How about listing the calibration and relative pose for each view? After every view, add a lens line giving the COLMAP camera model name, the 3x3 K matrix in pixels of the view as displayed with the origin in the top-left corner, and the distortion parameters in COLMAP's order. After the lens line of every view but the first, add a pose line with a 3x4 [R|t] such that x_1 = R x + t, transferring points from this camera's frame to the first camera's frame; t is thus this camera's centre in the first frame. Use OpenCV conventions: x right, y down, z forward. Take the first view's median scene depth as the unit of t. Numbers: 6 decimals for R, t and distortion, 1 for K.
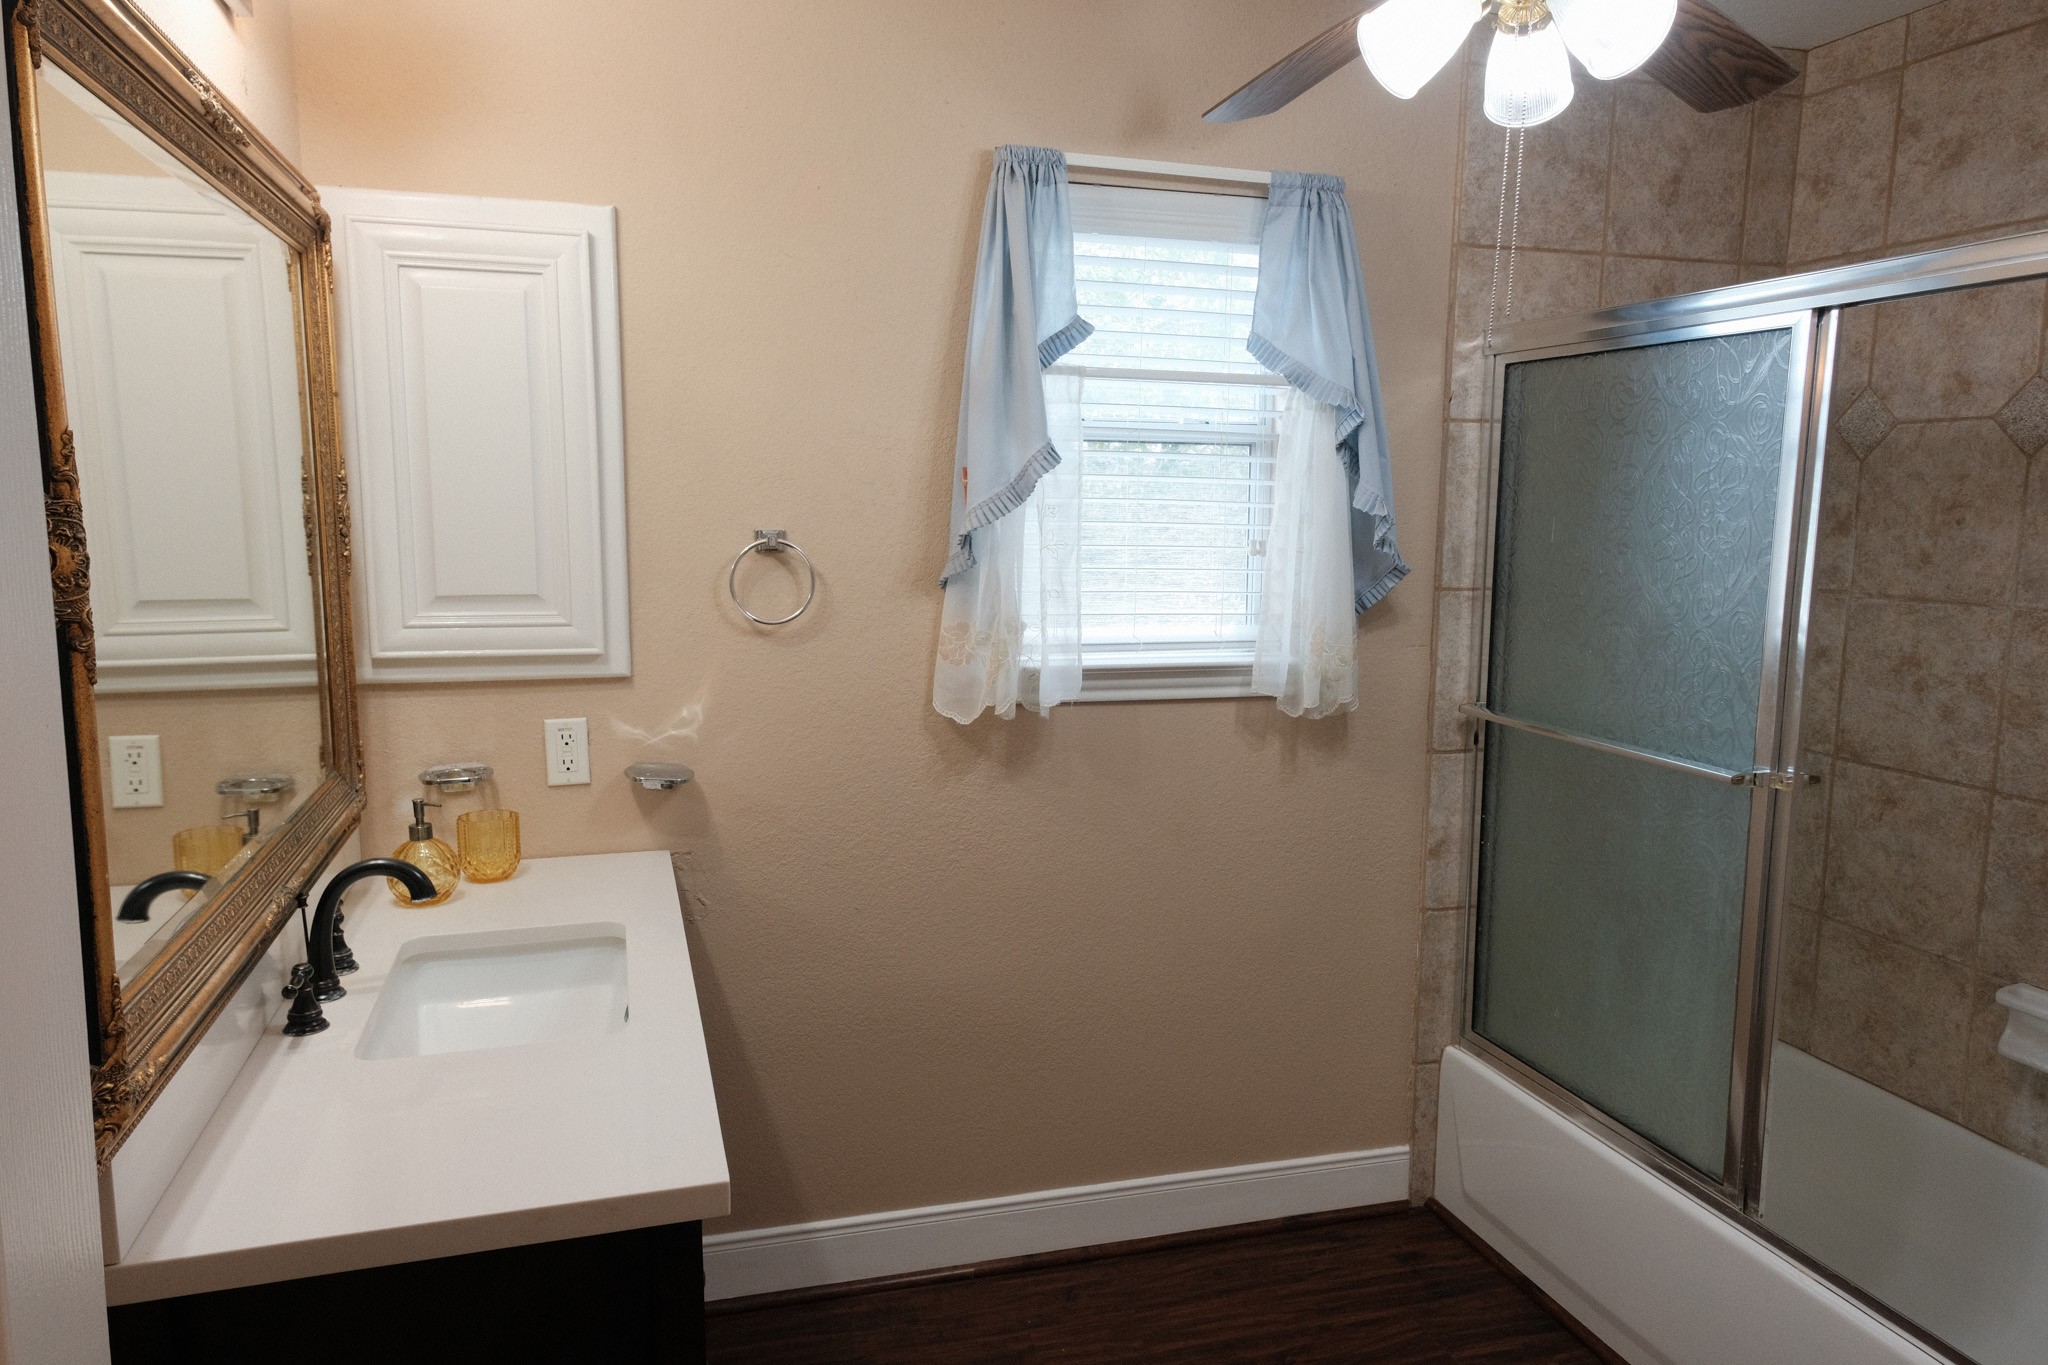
lens RADIAL K [[1409.8, 0, 1033.2], [0, 1409.8, 695.3], [0, 0, 1]] dist [0.044408, 0.006499]
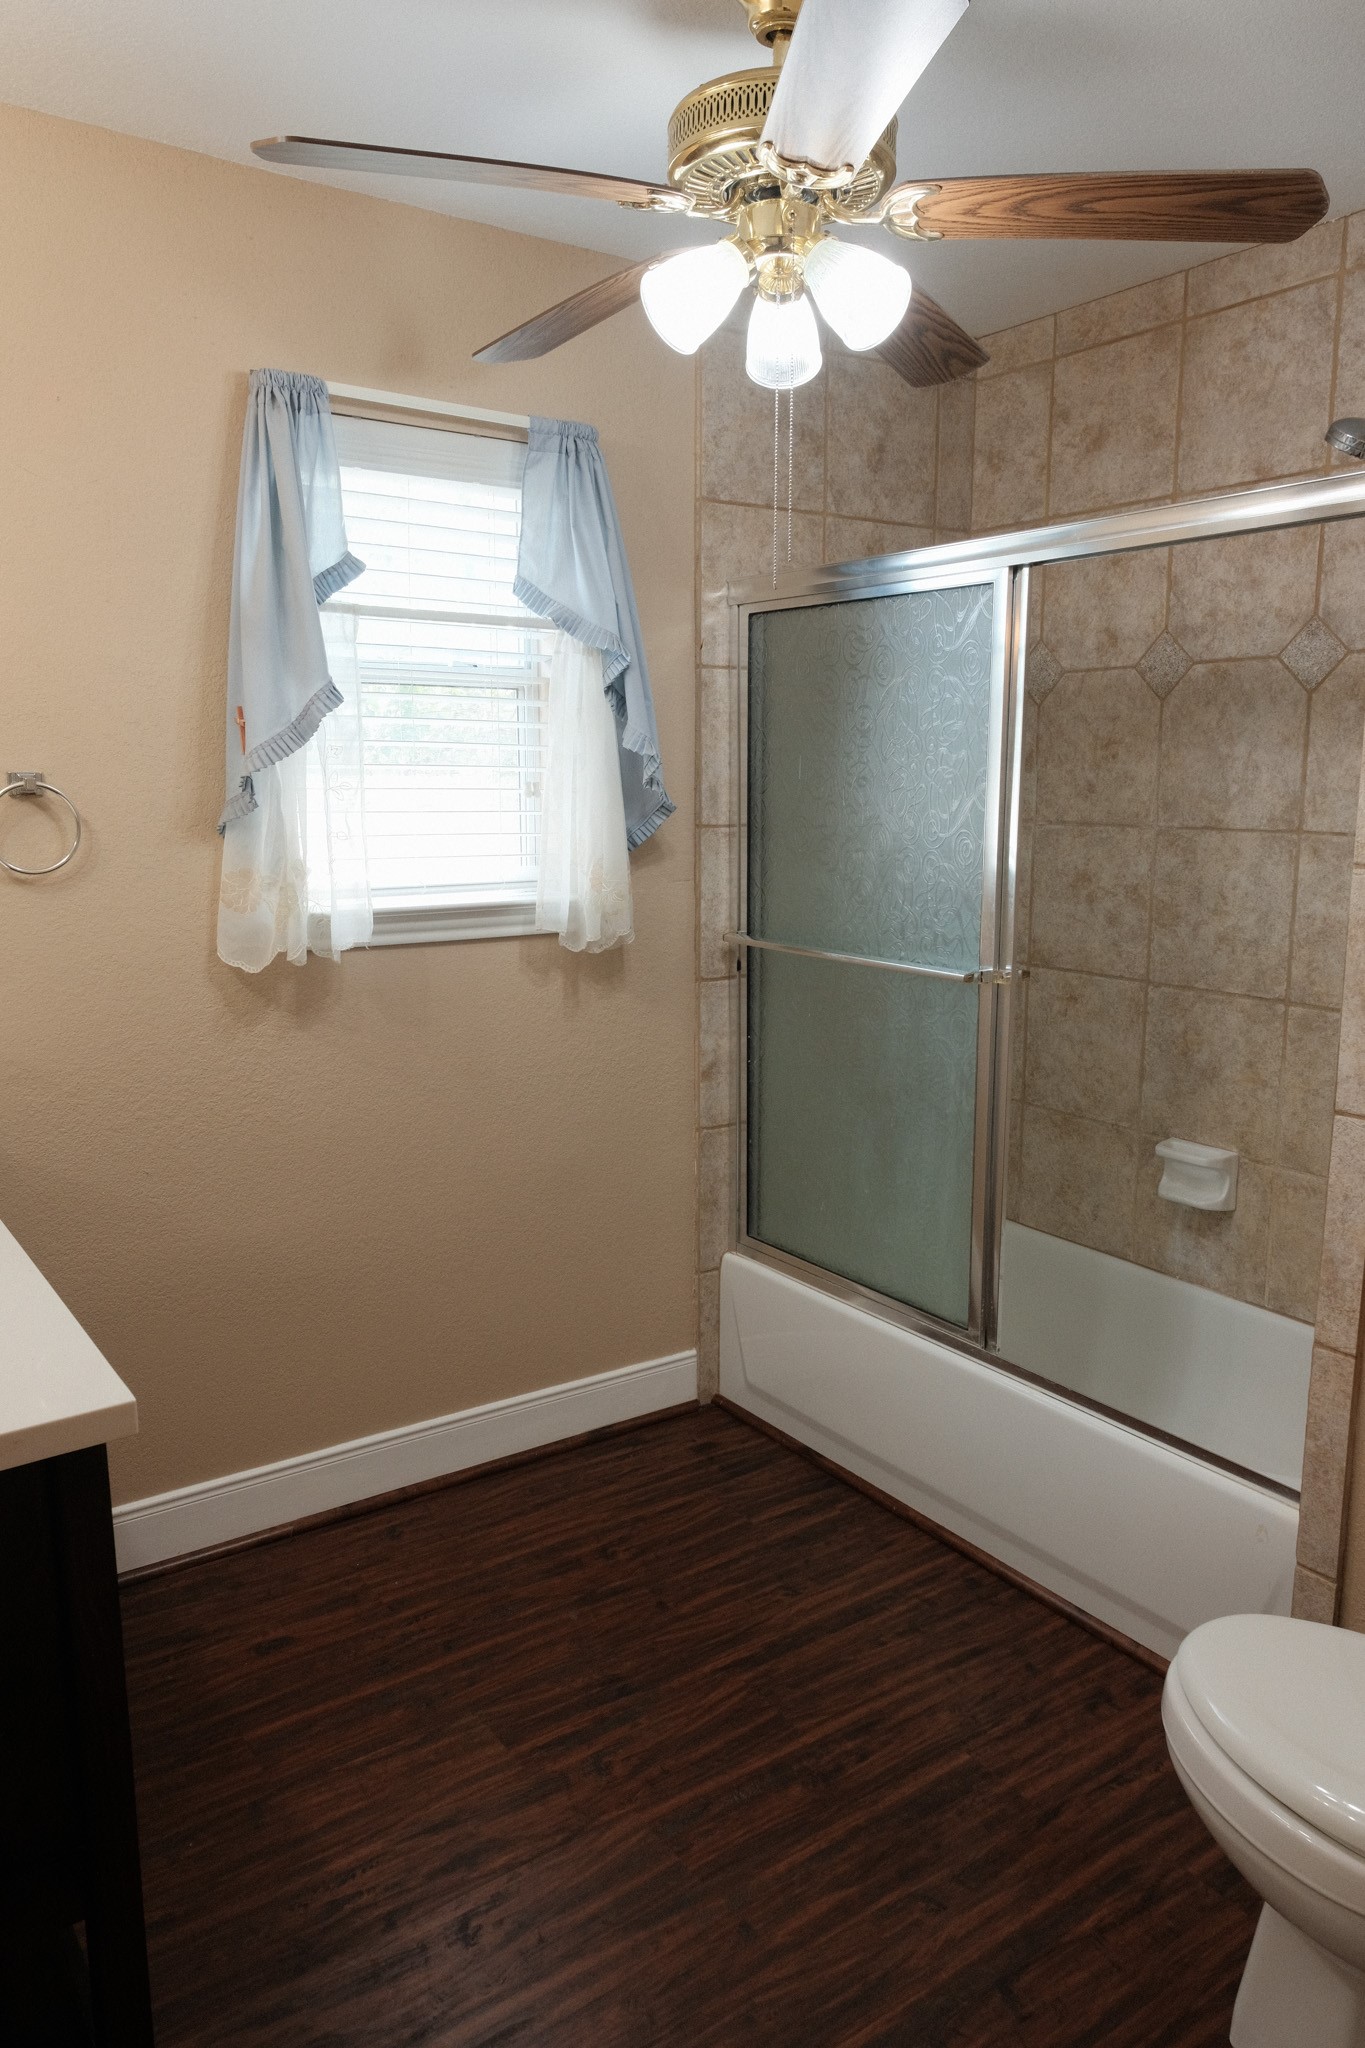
lens RADIAL K [[1459.7, 0, 673.8], [0, 1459.7, 1015.2], [0, 0, 1]] dist [0.052635, 0.050152]
pose [[0.954161, -0.063074, 0.292574, -0.066164], [0.054080, 0.997785, 0.038737, 0.024374], [-0.294369, -0.021139, 0.955458, -0.051061]]
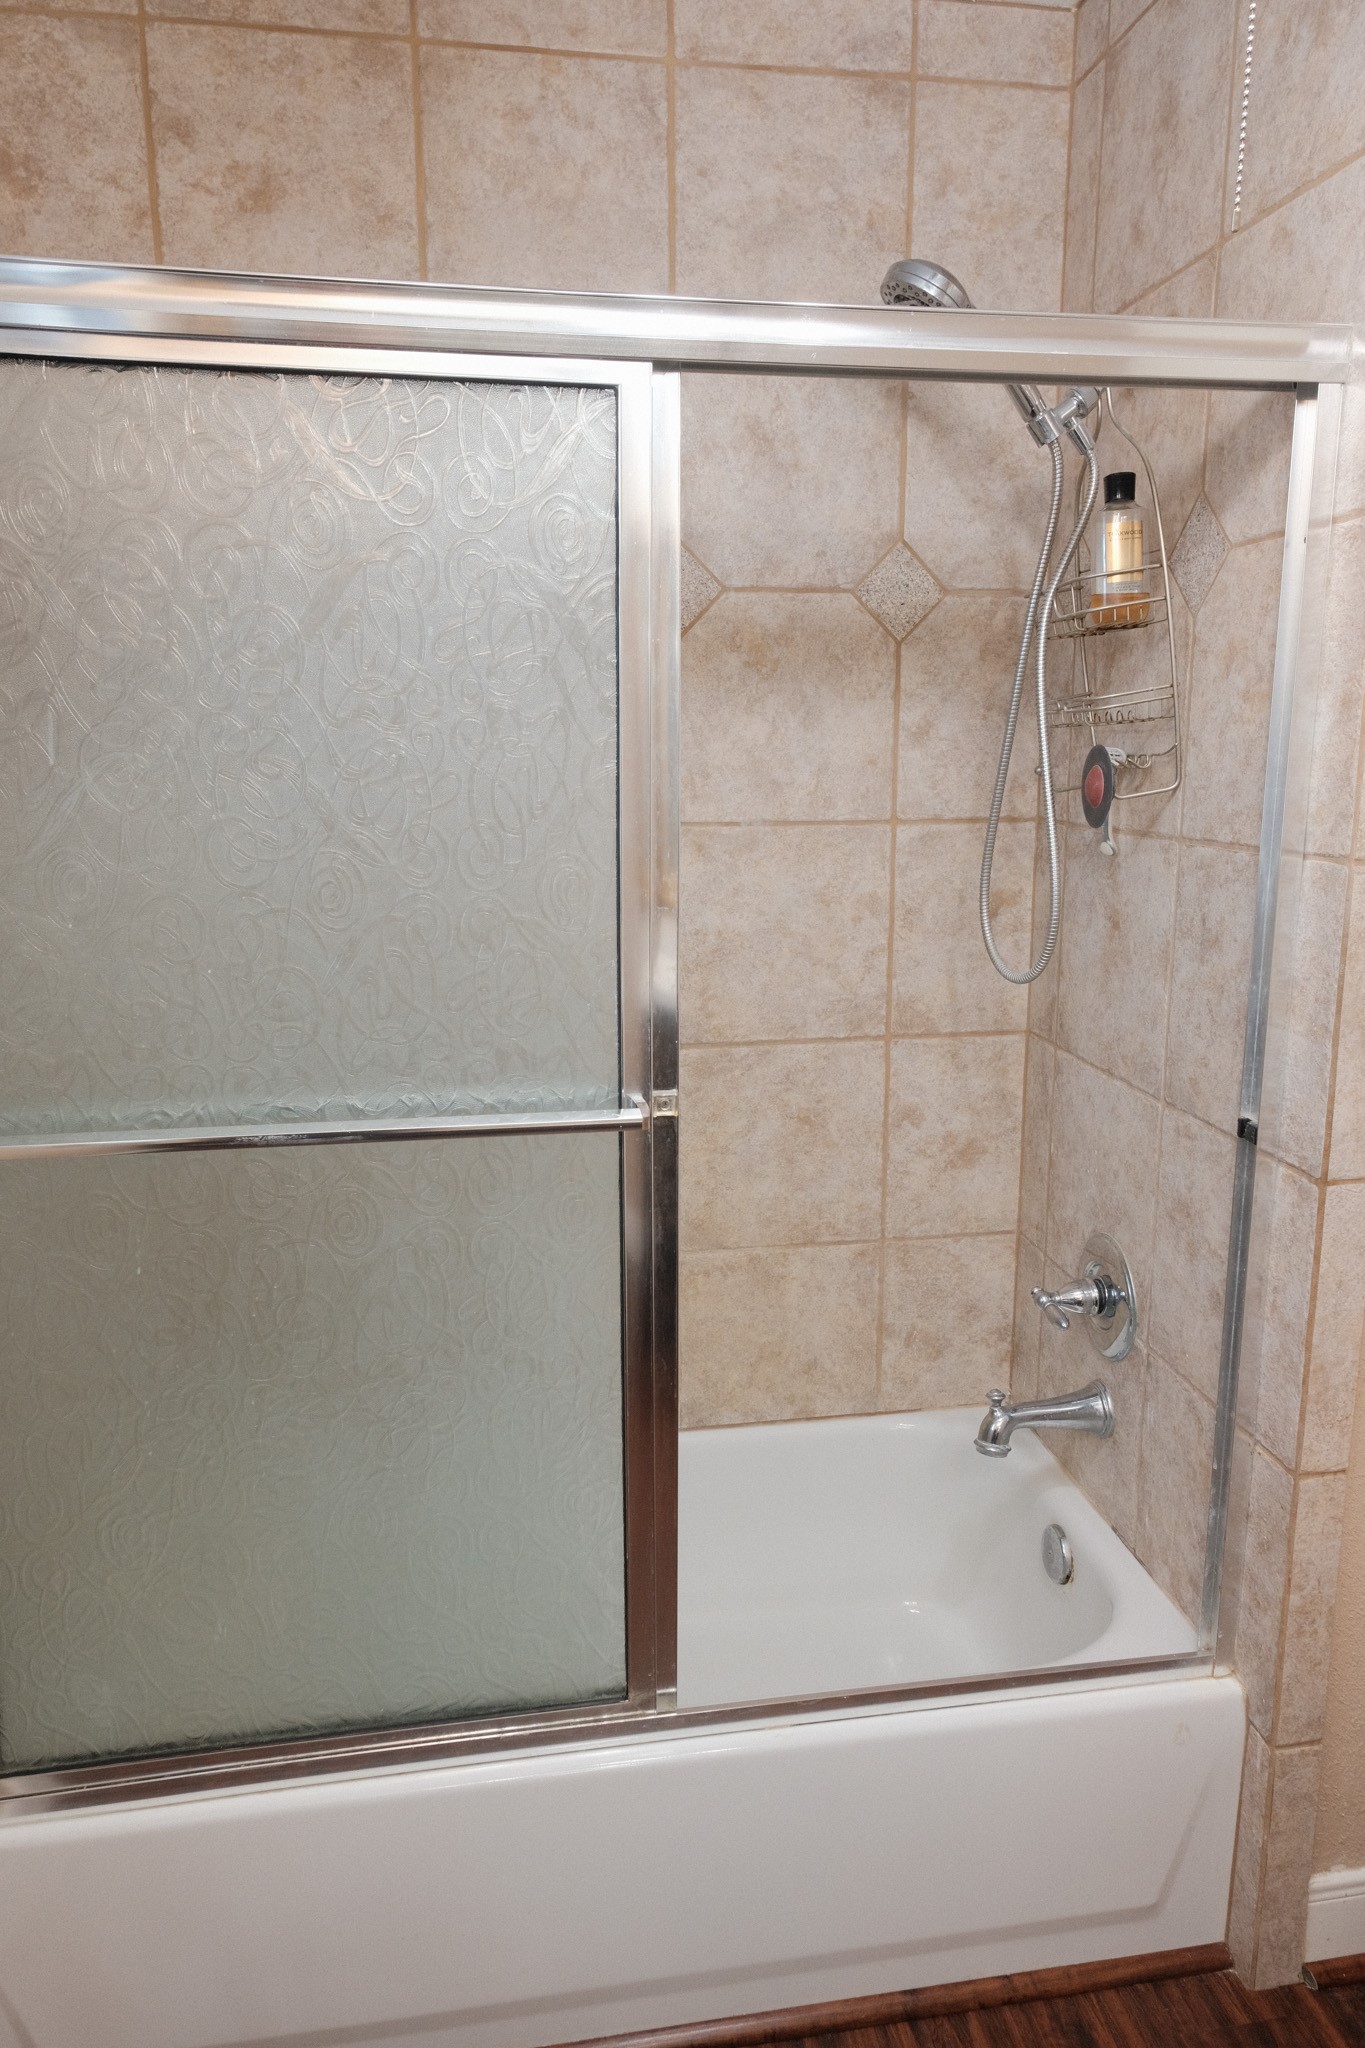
lens RADIAL K [[1422.5, 0, 682.5], [0, 1422.5, 1024.0], [0, 0, 1]] dist [0.032505, 0.000354]
pose [[0.144082, -0.210211, 0.966981, -0.093966], [0.145806, 0.971021, 0.189364, -0.081709], [-0.978765, 0.113708, 0.170556, 0.705320]]
